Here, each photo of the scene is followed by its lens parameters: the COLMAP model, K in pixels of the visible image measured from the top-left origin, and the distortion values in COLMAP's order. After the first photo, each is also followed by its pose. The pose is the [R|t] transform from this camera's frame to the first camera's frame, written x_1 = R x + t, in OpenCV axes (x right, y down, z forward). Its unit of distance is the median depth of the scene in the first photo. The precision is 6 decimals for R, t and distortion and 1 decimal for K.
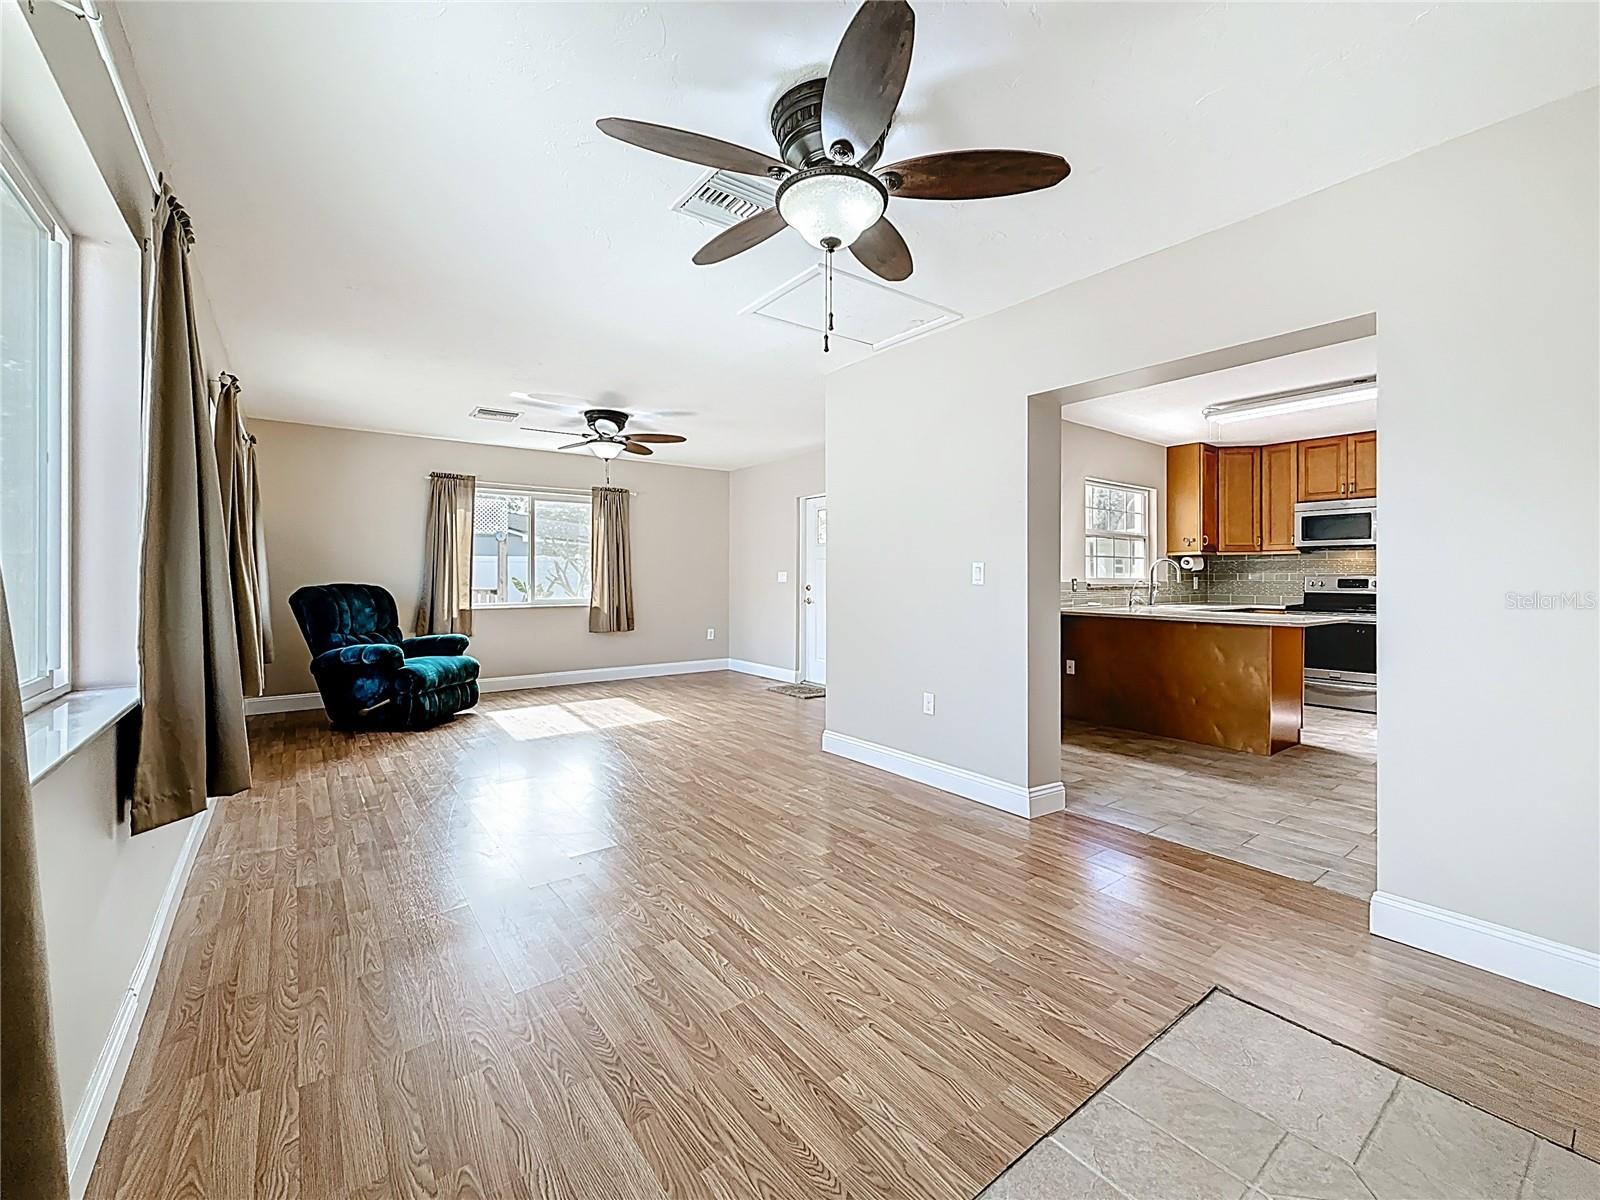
lens RADIAL K [[658.5, 0, 801.4], [0, 658.5, 576.5], [0, 0, 1]] dist [0.000259, 0.000137]
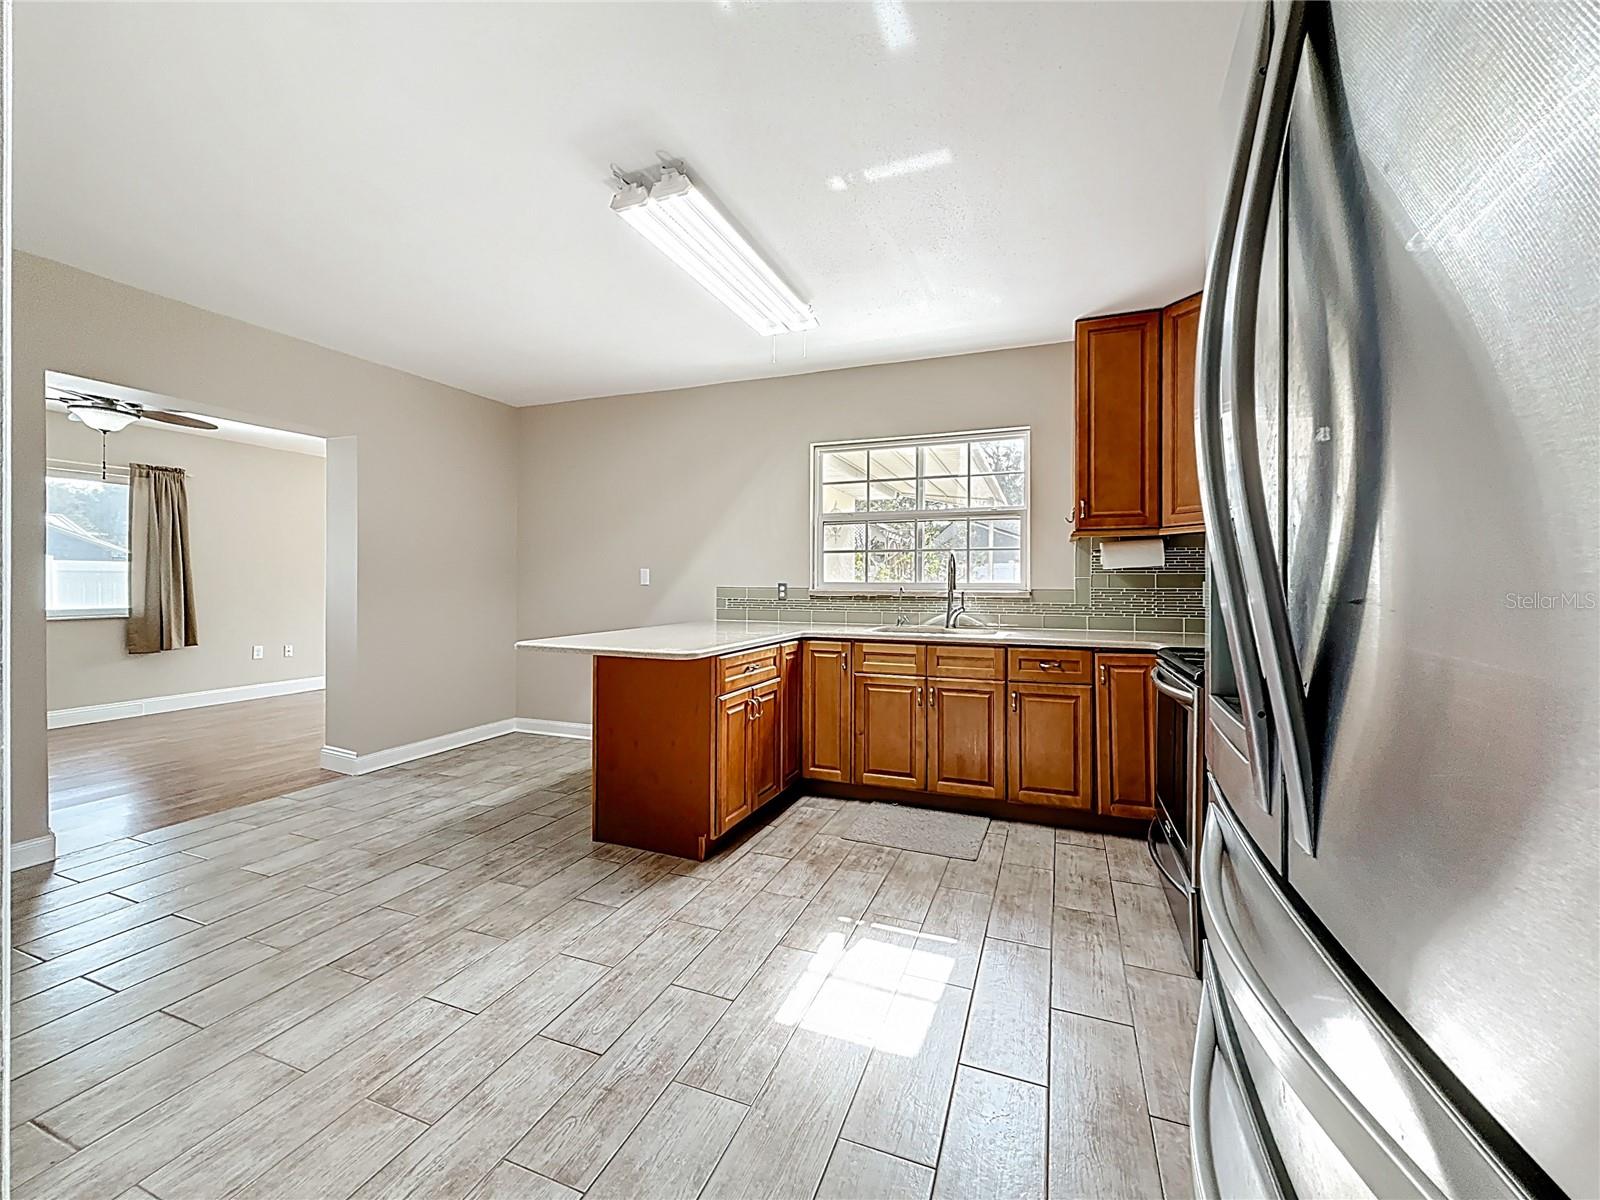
lens RADIAL K [[654.8, 0, 802.0], [0, 654.8, 577.9], [0, 0, 1]] dist [-0.001191, -0.000002]
pose [[0.517046, -0.005913, -0.855937, 0.980323], [-0.002820, 0.999959, -0.008612, 0.003394], [0.855953, 0.006867, 0.517008, 0.579990]]
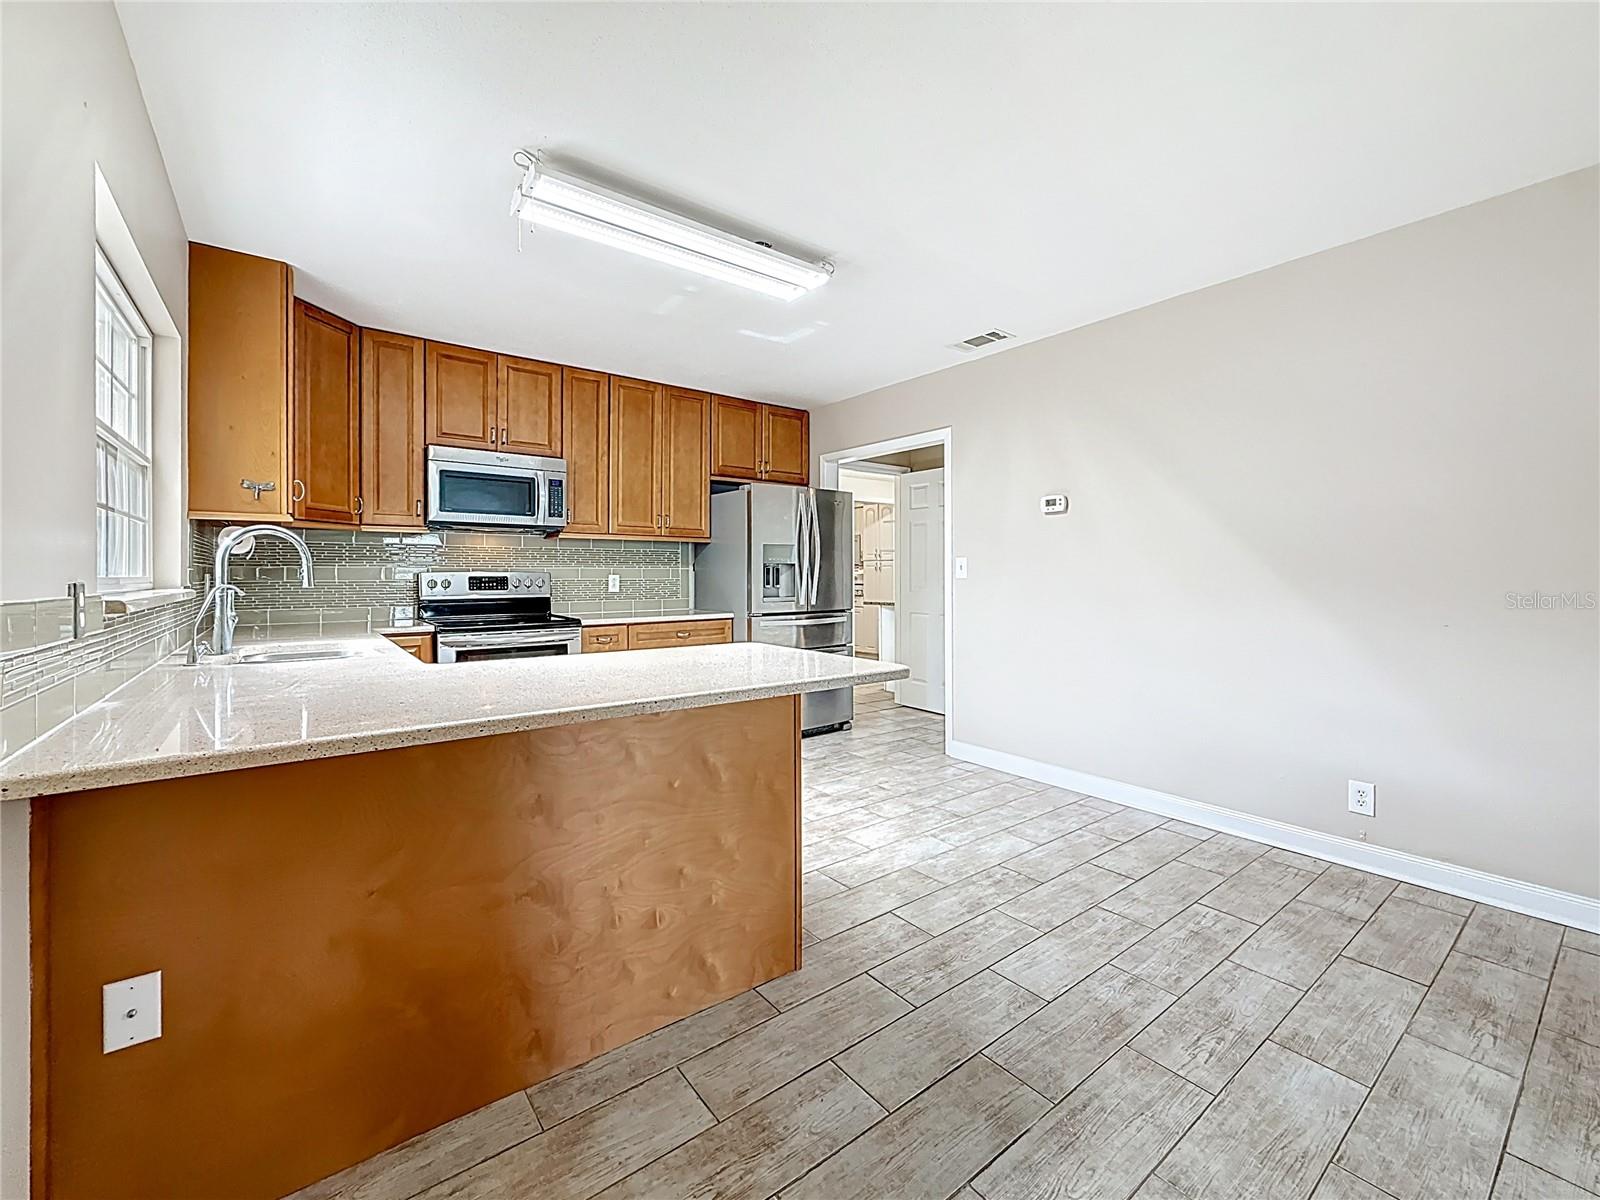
lens RADIAL K [[663.6, 0, 800.9], [0, 663.6, 571.2], [0, 0, 1]] dist [-0.000005, -0.000123]
pose [[-0.003753, 0.001688, 0.999992, 0.176152], [0.002303, 0.999996, -0.001679, 0.000419], [-0.999990, 0.002297, -0.003757, 0.697604]]
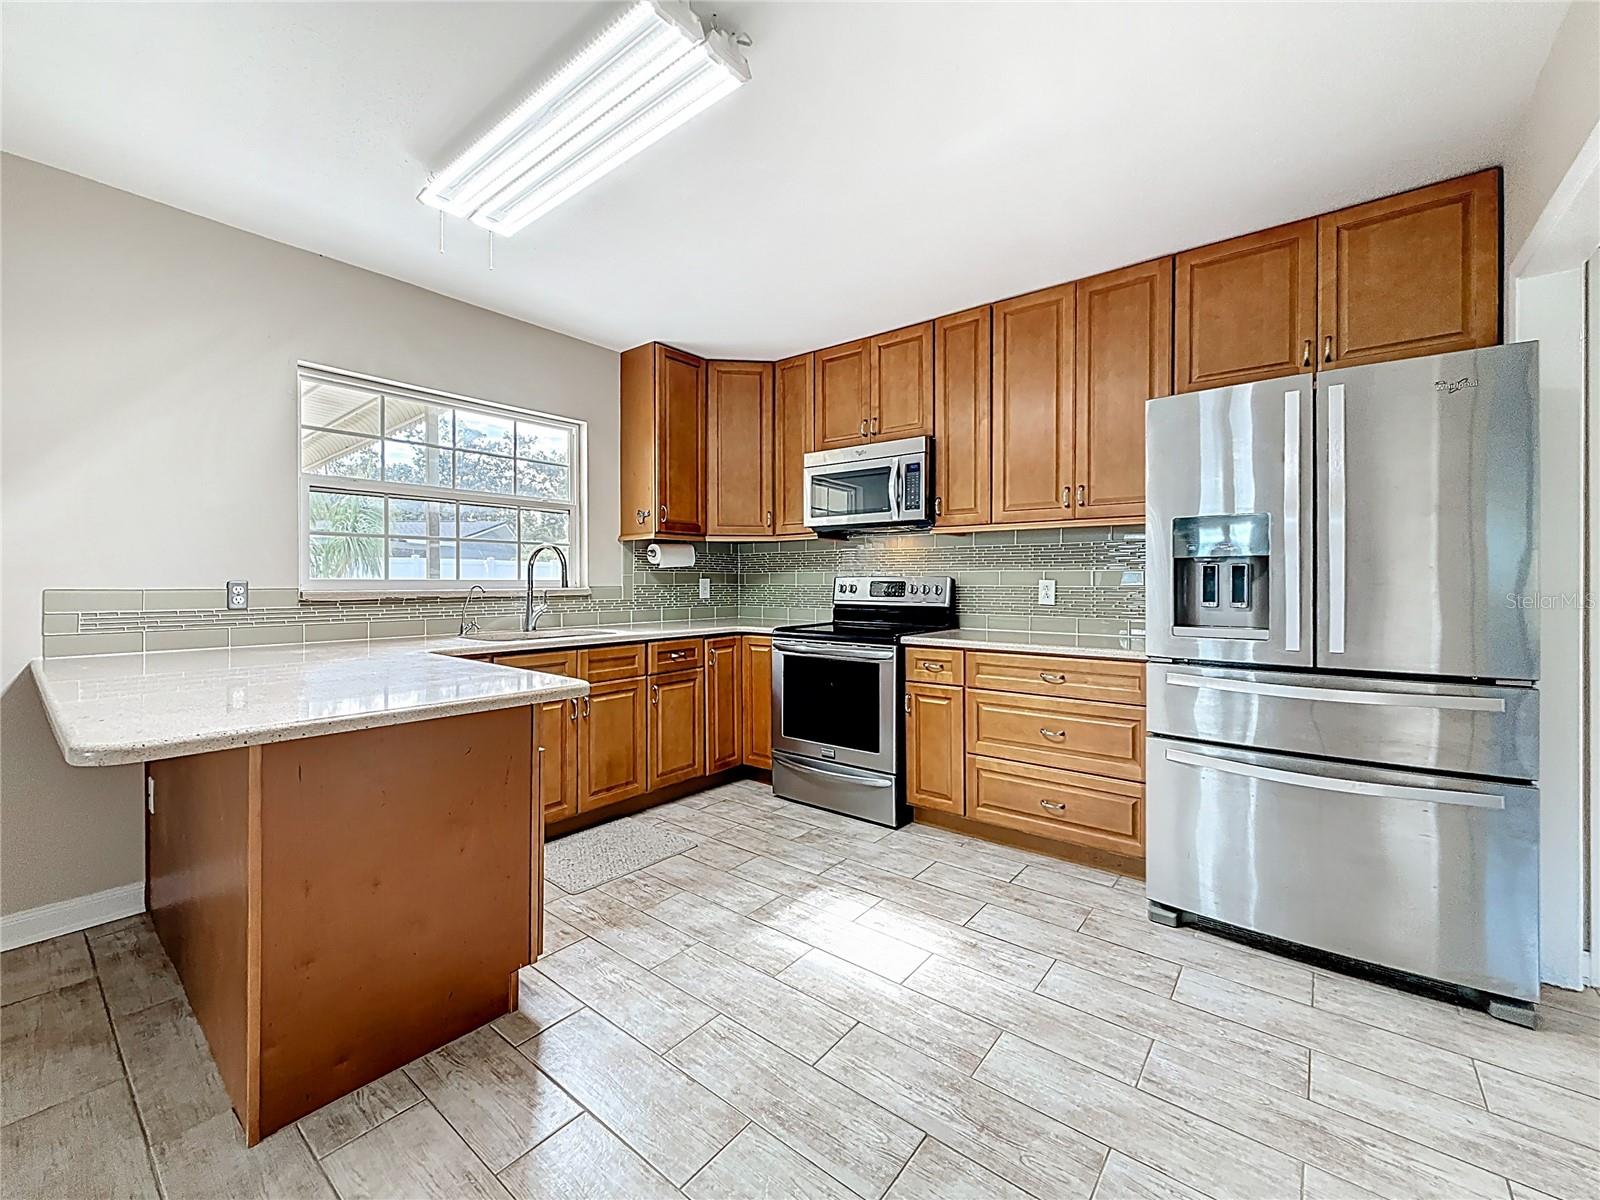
lens RADIAL K [[658.5, 0, 801.4], [0, 658.5, 576.5], [0, 0, 1]] dist [0.000259, 0.000137]
pose [[0.969785, 0.000263, 0.243962, 0.618714], [0.001090, 0.999985, -0.005411, 0.002663], [-0.243960, 0.005513, 0.969770, 0.439581]]
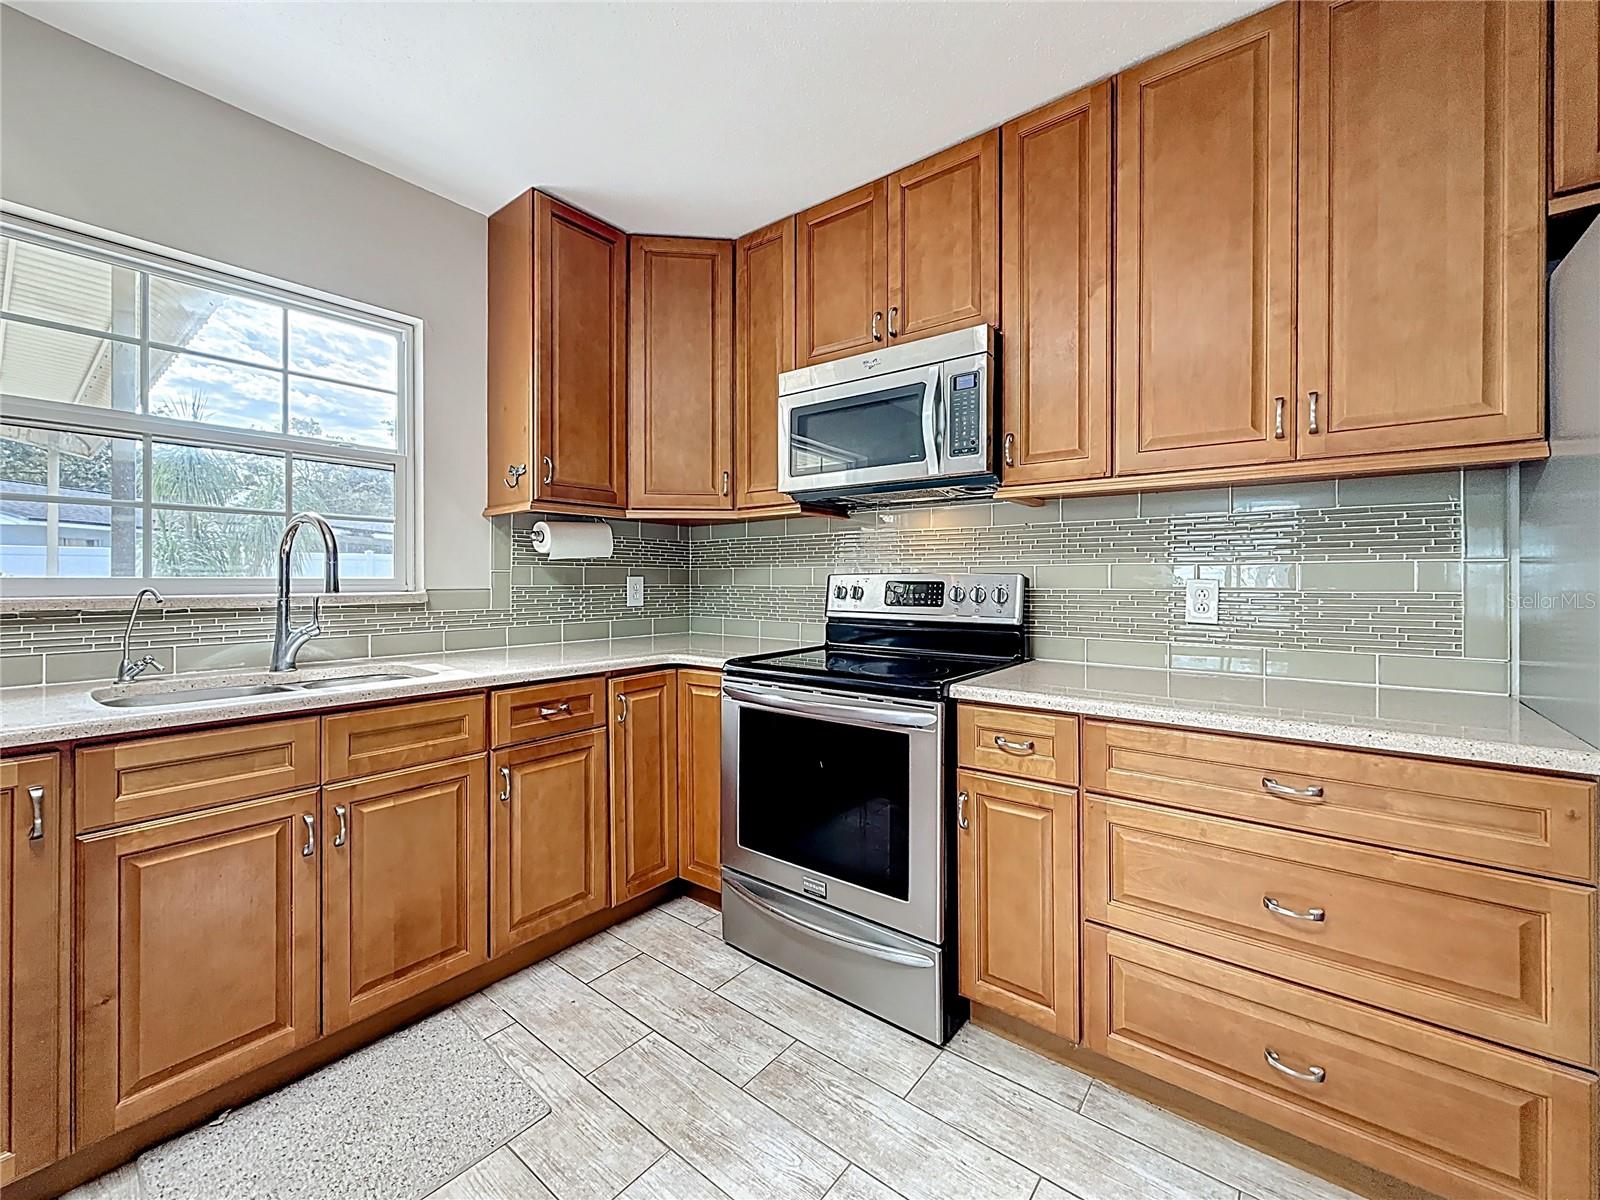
lens RADIAL K [[658.5, 0, 801.4], [0, 658.5, 576.5], [0, 0, 1]] dist [0.000259, 0.000137]
pose [[0.968738, 0.000388, 0.248086, 0.689084], [0.000486, 0.999994, -0.003461, 0.002452], [-0.248085, 0.003474, 0.968732, 0.662055]]
